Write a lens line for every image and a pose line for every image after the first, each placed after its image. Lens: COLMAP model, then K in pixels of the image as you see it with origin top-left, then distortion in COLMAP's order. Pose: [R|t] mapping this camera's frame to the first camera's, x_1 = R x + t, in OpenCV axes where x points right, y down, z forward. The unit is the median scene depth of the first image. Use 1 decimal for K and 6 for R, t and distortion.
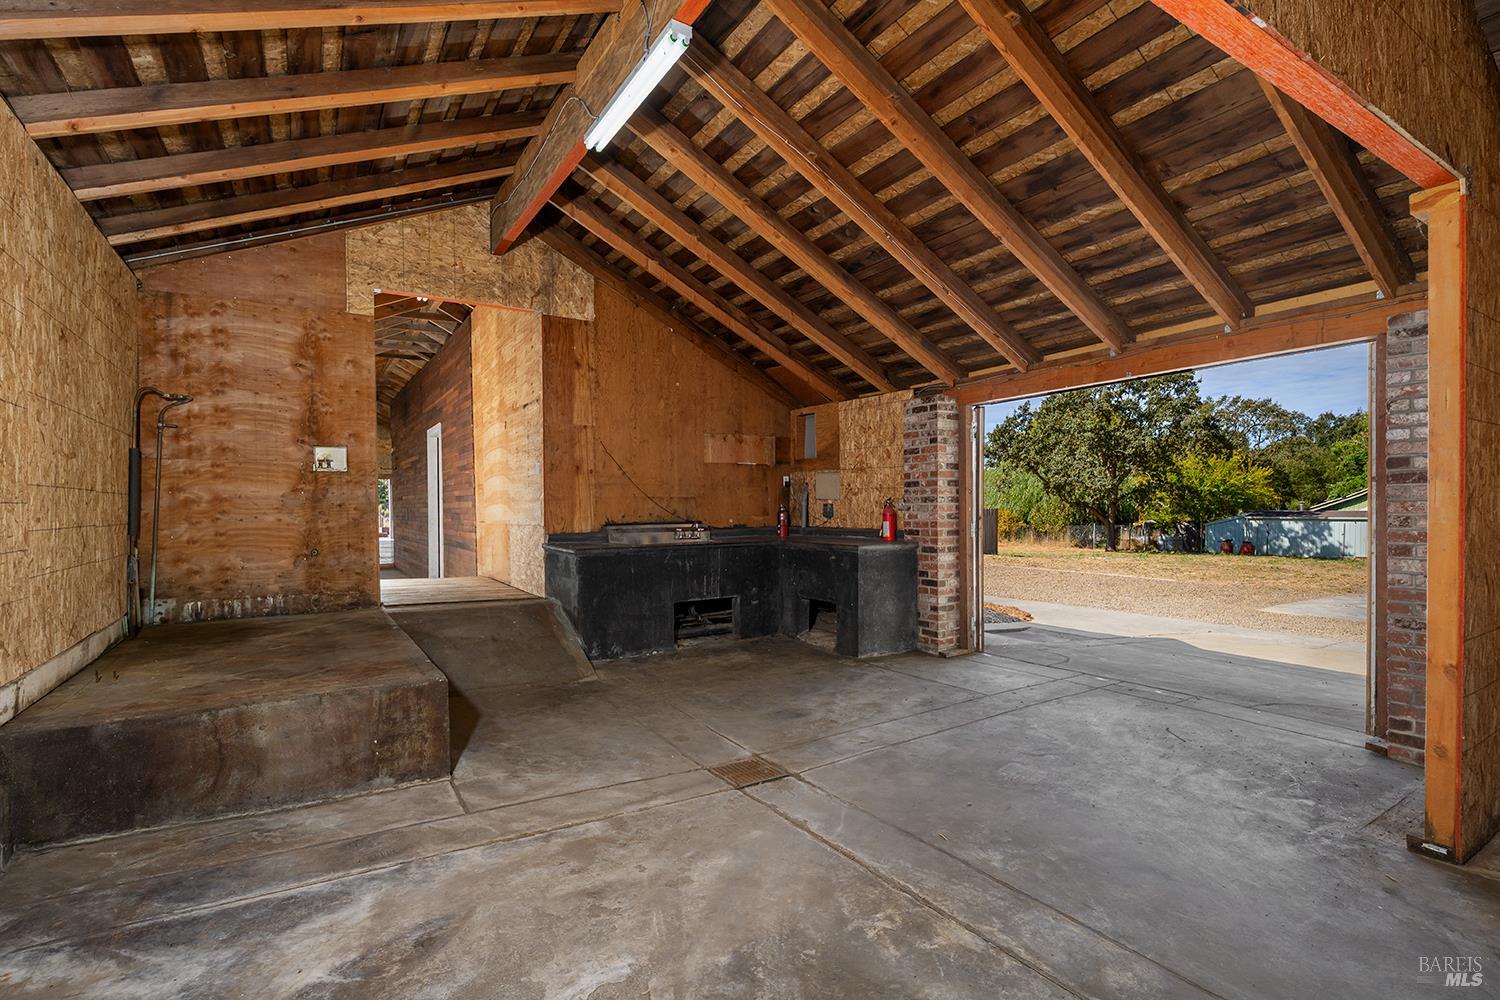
lens RADIAL K [[710.6, 0, 750.3], [0, 710.6, 510.4], [0, 0, 1]] dist [-0.009982, 0.000268]
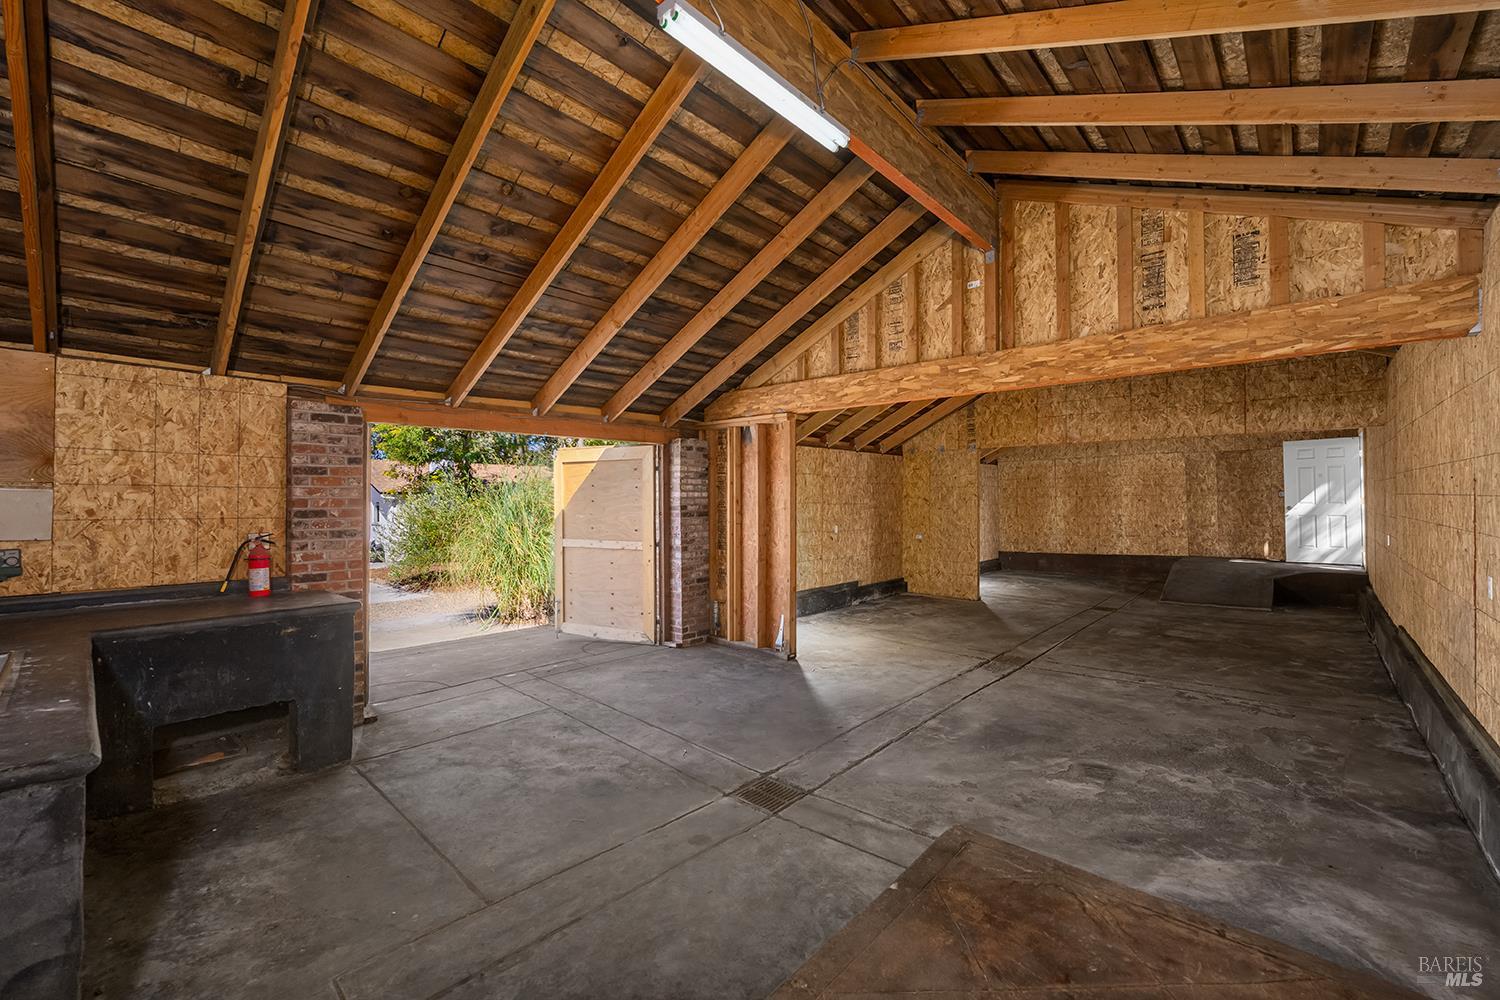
lens RADIAL K [[604.5, 0, 754.2], [0, 604.5, 494.1], [0, 0, 1]] dist [-0.003655, 0.000124]
pose [[-0.259304, 0.014821, 0.965682, -0.631919], [0.007829, 0.999882, -0.013243, -0.056913], [-0.965764, 0.004126, -0.259389, 0.883868]]
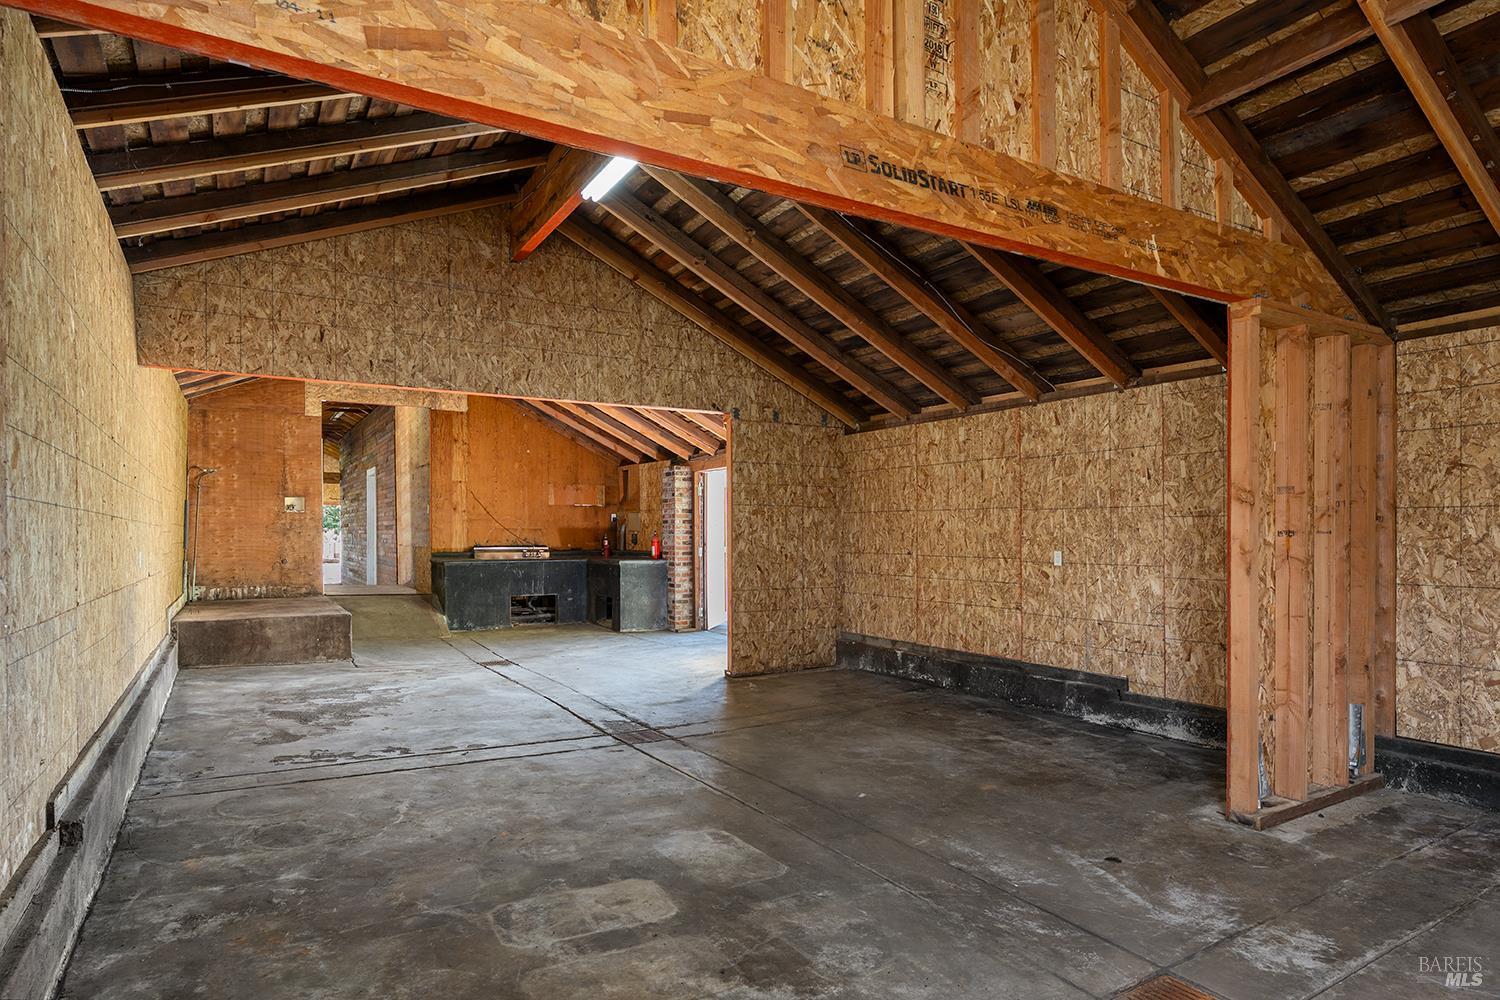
lens RADIAL K [[826.0, 0, 744.4], [0, 826.0, 534.2], [0, 0, 1]] dist [-0.007604, 0.001892]
pose [[0.999787, 0.008526, -0.018787, 0.537888], [-0.008625, 0.999949, -0.005176, -0.003273], [0.018742, 0.005337, 0.999810, -0.984235]]
